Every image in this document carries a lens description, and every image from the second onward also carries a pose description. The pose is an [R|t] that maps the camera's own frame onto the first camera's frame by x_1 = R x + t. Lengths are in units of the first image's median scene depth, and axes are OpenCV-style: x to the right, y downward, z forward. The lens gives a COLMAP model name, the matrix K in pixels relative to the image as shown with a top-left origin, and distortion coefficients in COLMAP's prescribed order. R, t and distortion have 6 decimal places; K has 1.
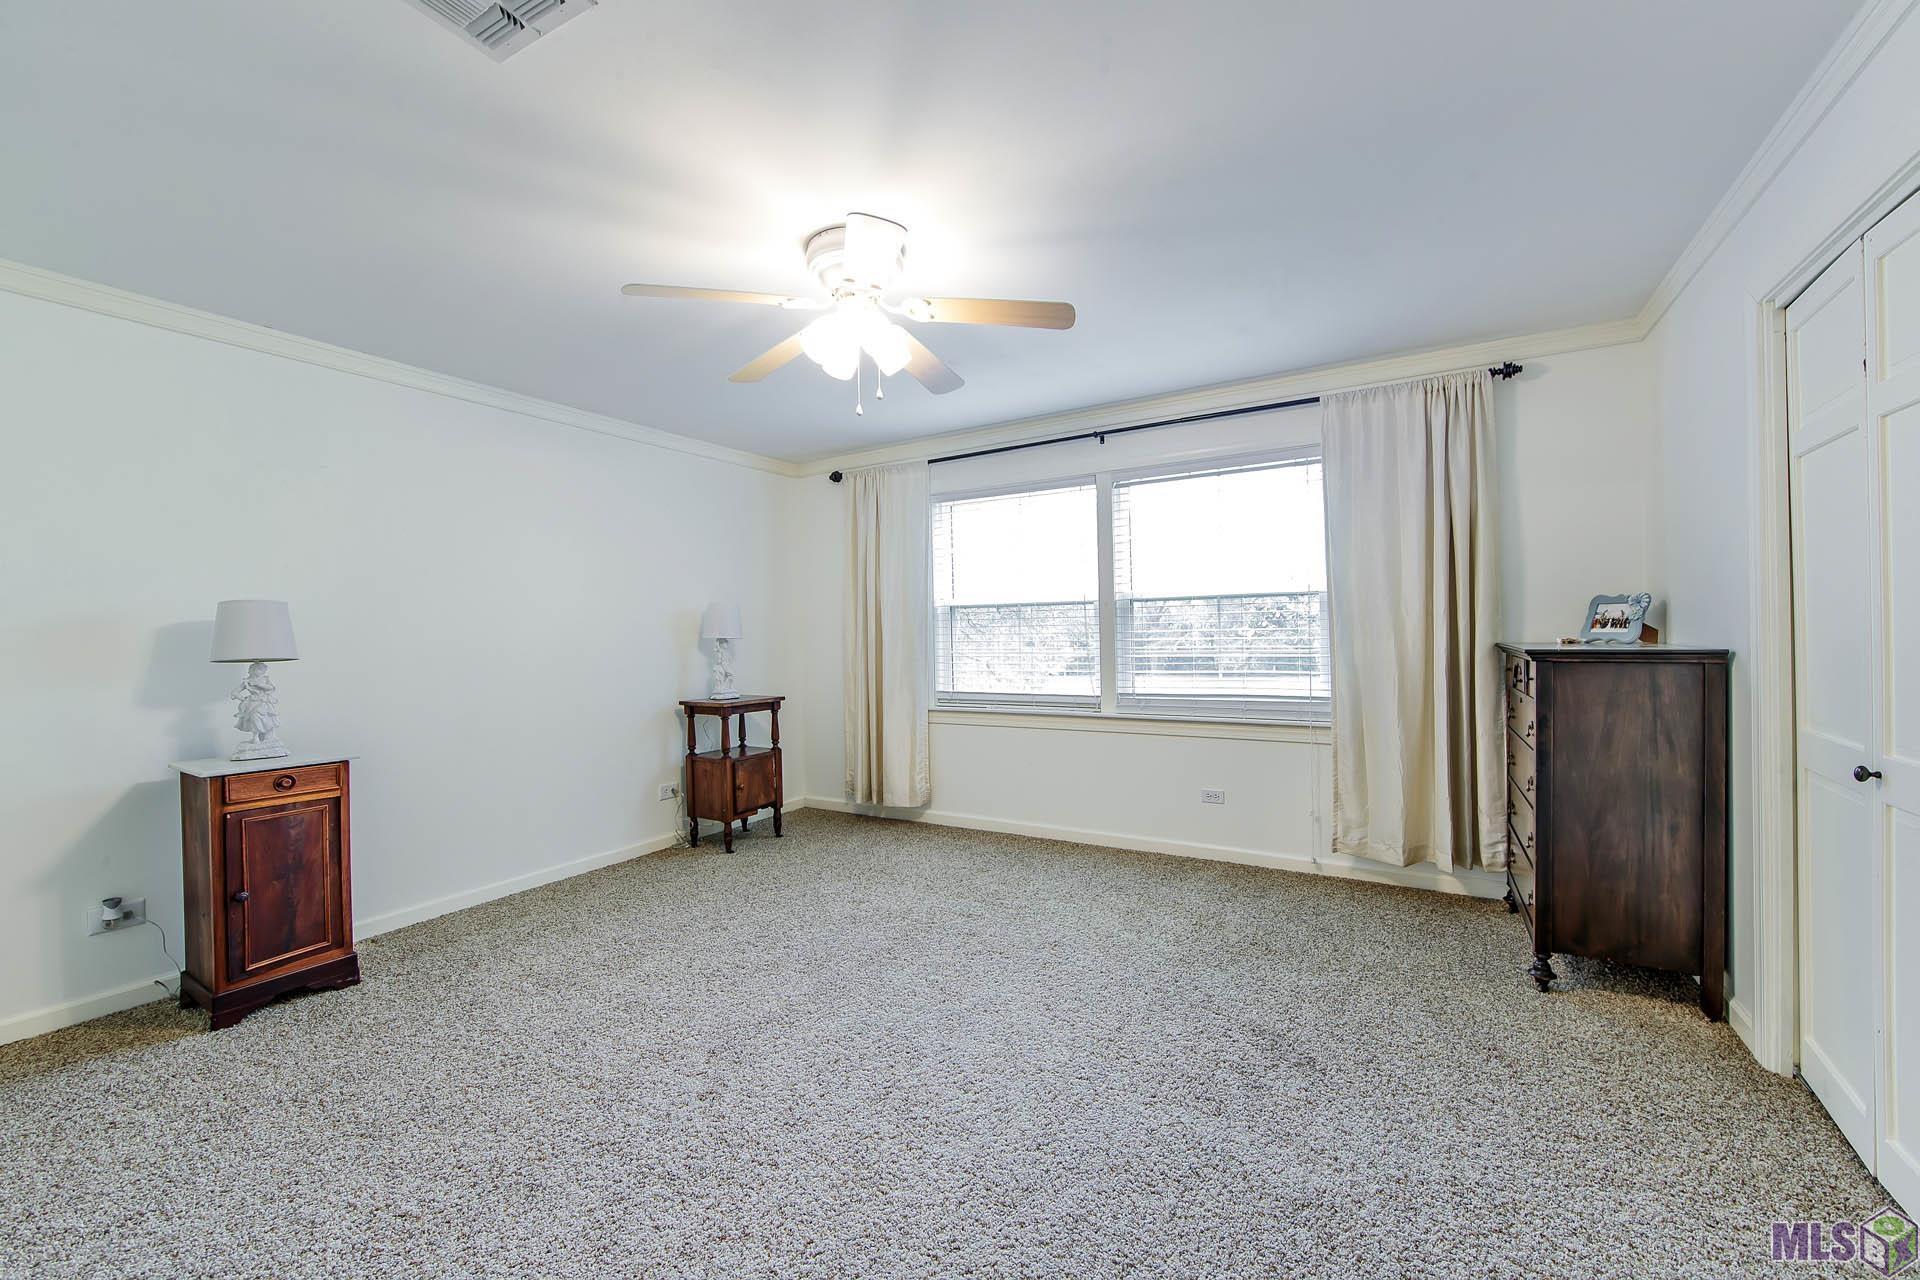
lens RADIAL K [[753.1, 0, 961.7], [0, 753.1, 628.7], [0, 0, 1]] dist [0.001588, 0.000088]
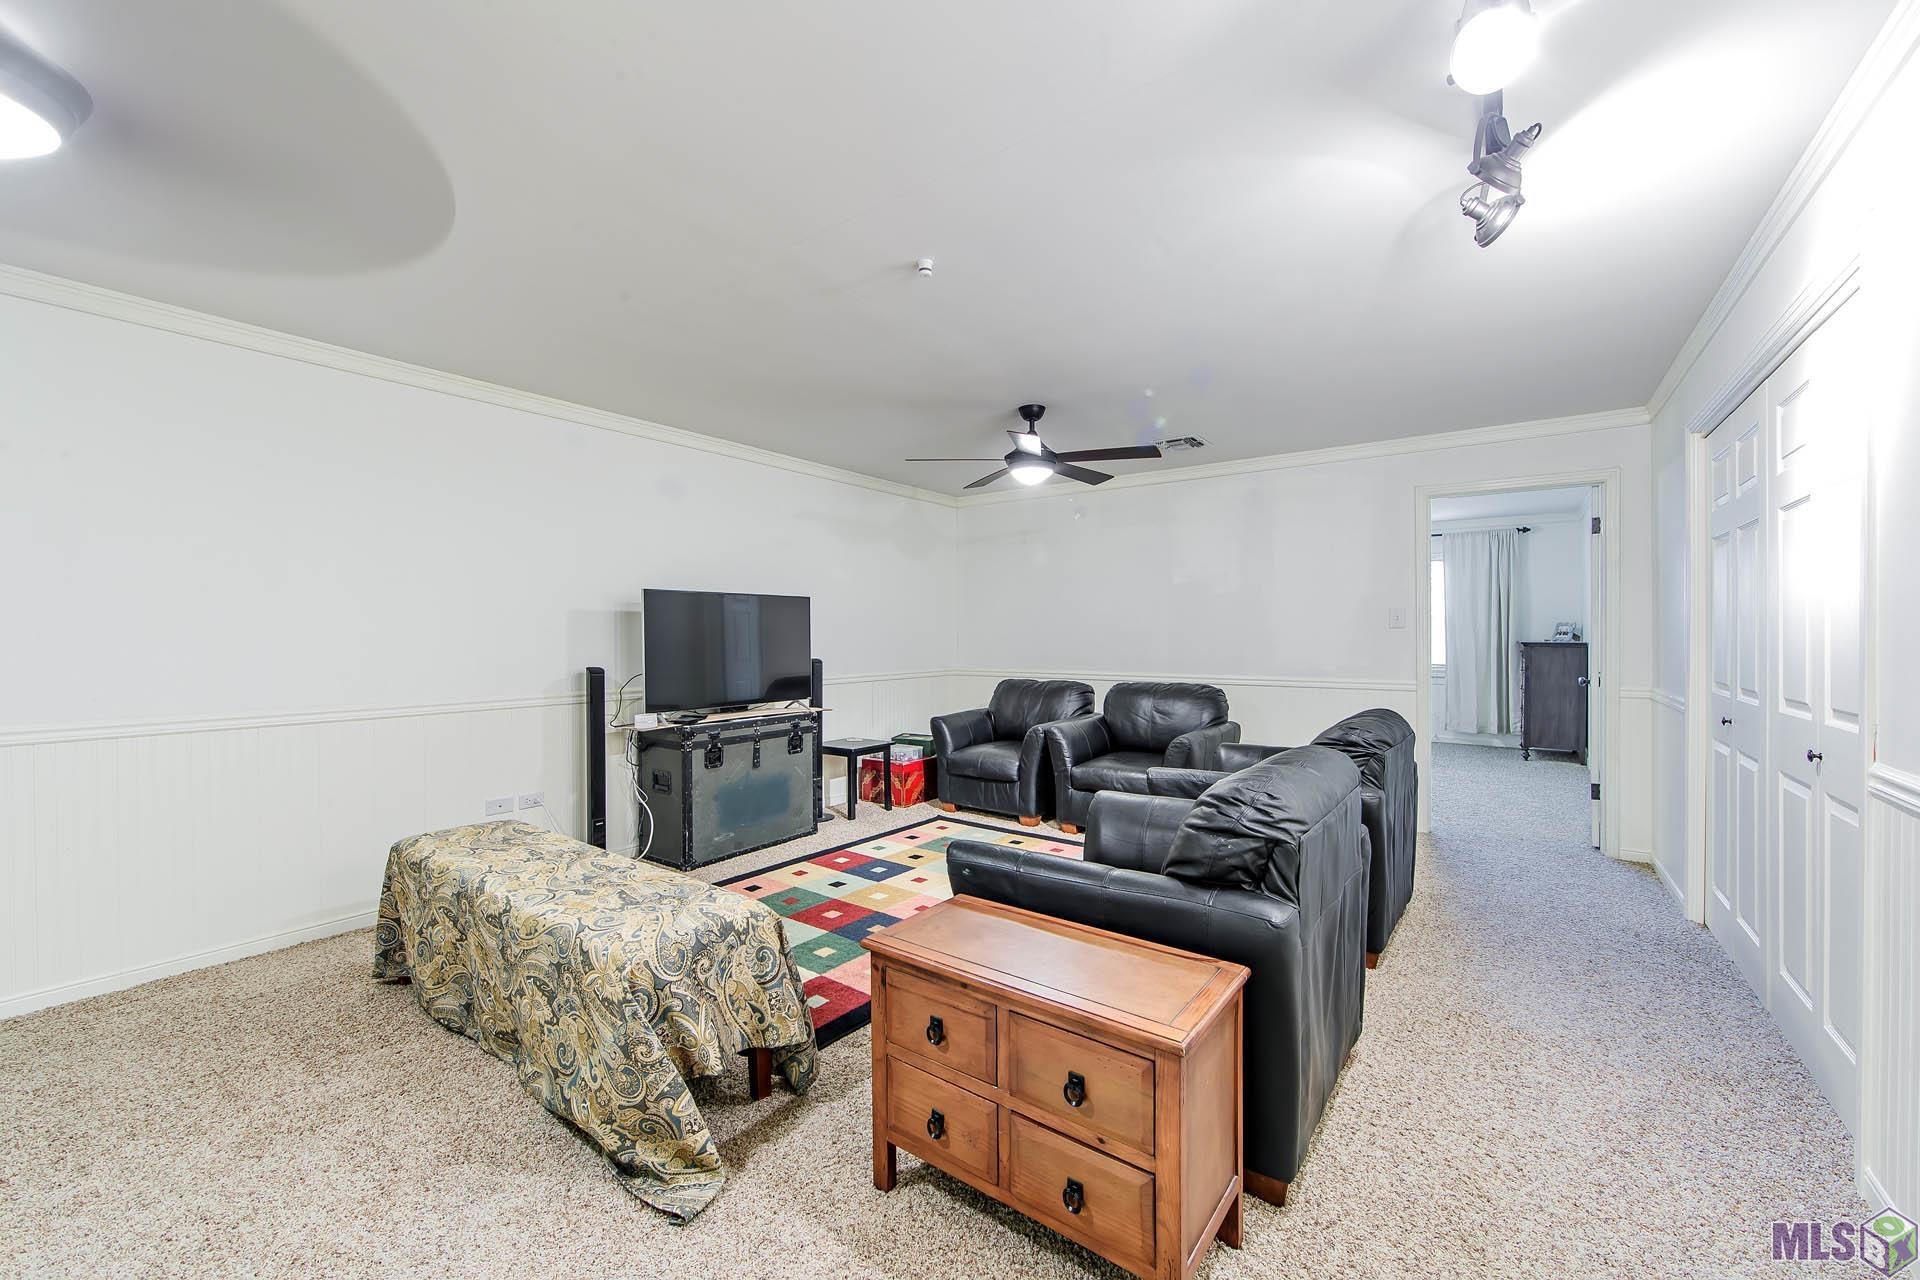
lens RADIAL K [[753.1, 0, 956.6], [0, 753.1, 651.3], [0, 0, 1]] dist [0.001588, 0.000088]
pose [[0.995667, 0.005031, -0.092851, -0.906356], [-0.003044, 0.999763, 0.021536, 0.004952], [0.092937, -0.021160, 0.995447, -1.659620]]
